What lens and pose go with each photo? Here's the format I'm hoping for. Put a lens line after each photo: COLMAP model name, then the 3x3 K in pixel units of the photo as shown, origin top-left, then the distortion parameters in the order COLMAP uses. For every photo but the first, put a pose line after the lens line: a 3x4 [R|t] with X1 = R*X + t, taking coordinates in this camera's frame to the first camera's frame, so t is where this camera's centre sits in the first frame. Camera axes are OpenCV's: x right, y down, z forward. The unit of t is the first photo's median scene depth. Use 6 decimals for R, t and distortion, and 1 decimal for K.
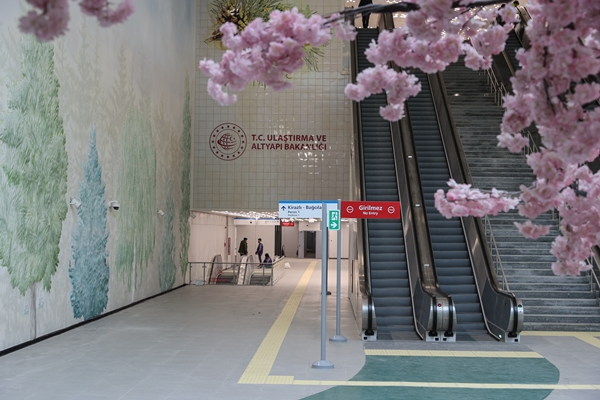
lens RADIAL K [[974.7, 0, 299.3], [0, 974.7, 198.9], [0, 0, 1]] dist [-0.021112, 0.000000]
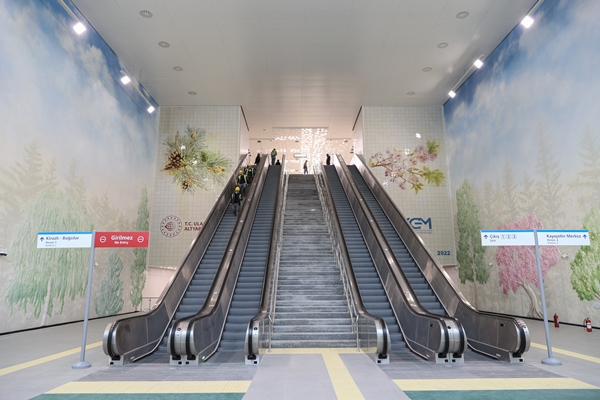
lens RADIAL K [[410.5, 0, 300.2], [0, 410.5, 199.1], [0, 0, 1]] dist [-0.009757, -0.004648]
pose [[0.998933, -0.008275, 0.045446, 0.228181], [0.016073, 0.984610, -0.174025, 0.044993], [-0.043307, 0.174570, 0.983692, 0.481949]]
